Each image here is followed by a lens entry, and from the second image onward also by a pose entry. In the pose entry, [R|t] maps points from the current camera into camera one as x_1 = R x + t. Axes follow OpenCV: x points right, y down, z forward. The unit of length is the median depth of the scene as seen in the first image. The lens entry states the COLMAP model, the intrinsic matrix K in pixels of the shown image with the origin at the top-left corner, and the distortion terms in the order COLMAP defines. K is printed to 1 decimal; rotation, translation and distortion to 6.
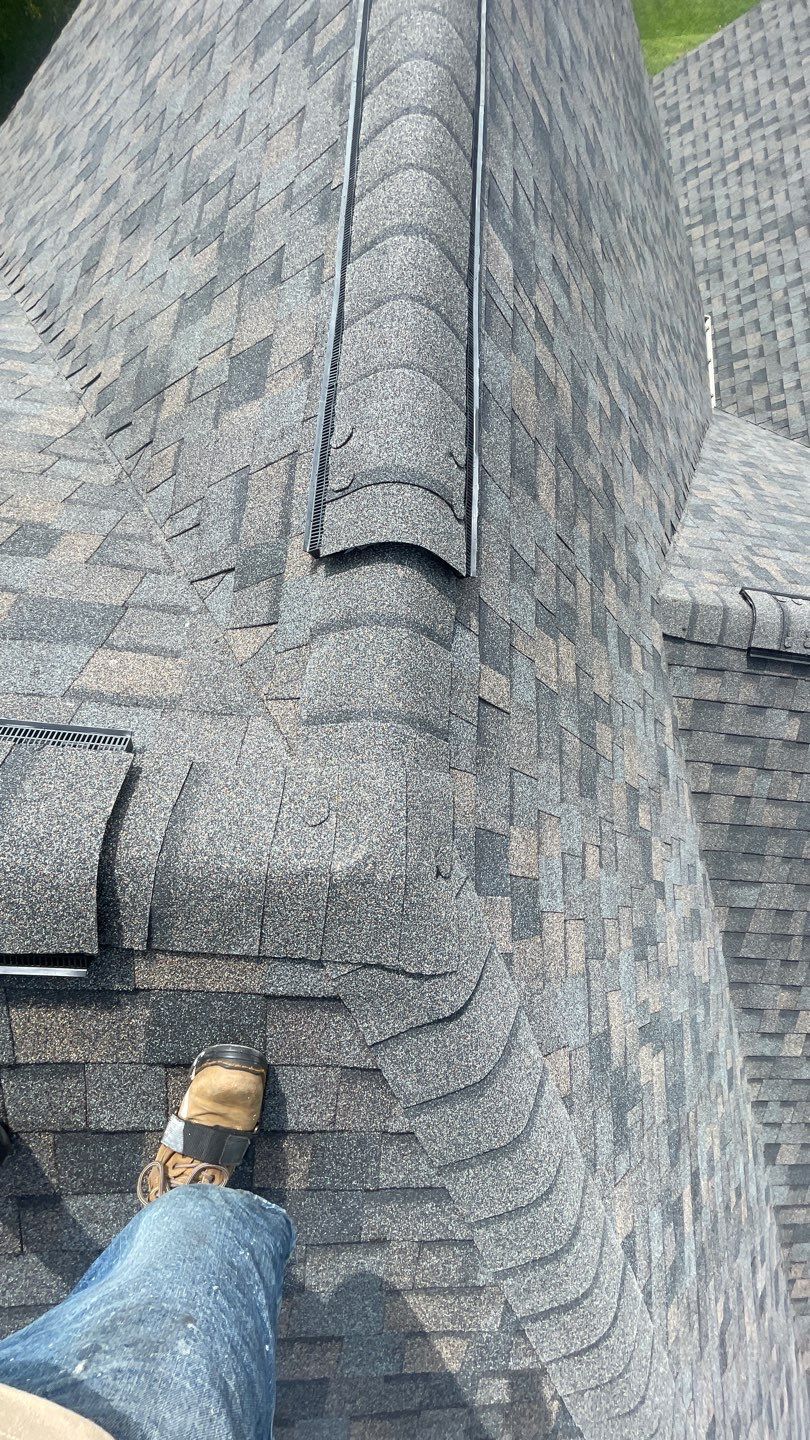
lens RADIAL K [[590.2, 0, 405.0], [0, 590.2, 720.0], [0, 0, 1]] dist [-0.002881, 0.000220]
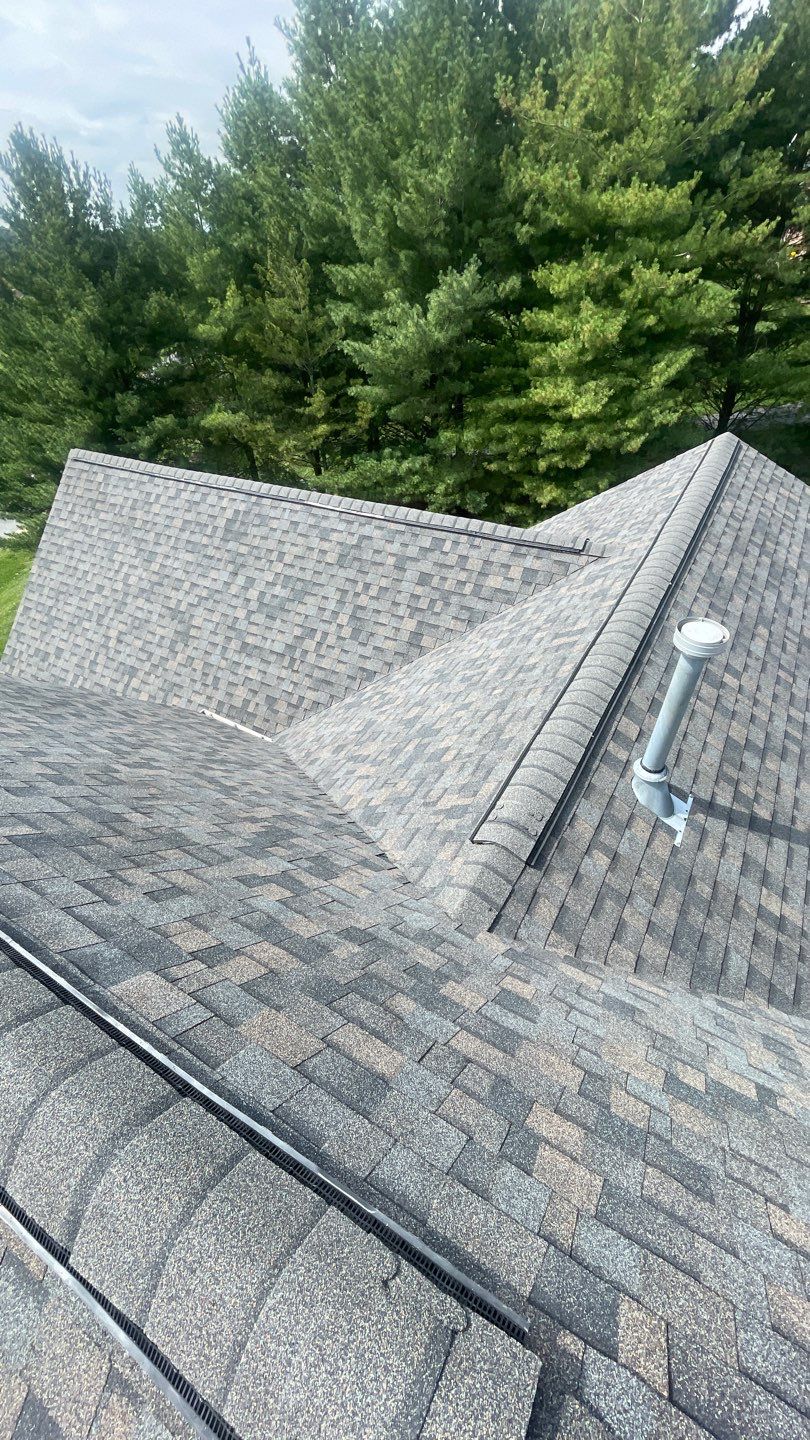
lens RADIAL K [[590.2, 0, 405.0], [0, 590.2, 720.0], [0, 0, 1]] dist [-0.002881, 0.000220]
pose [[0.442201, -0.714365, 0.542347, 0.075976], [0.890738, 0.420624, -0.172226, -0.230978], [-0.105093, 0.559248, 0.822312, -0.023716]]
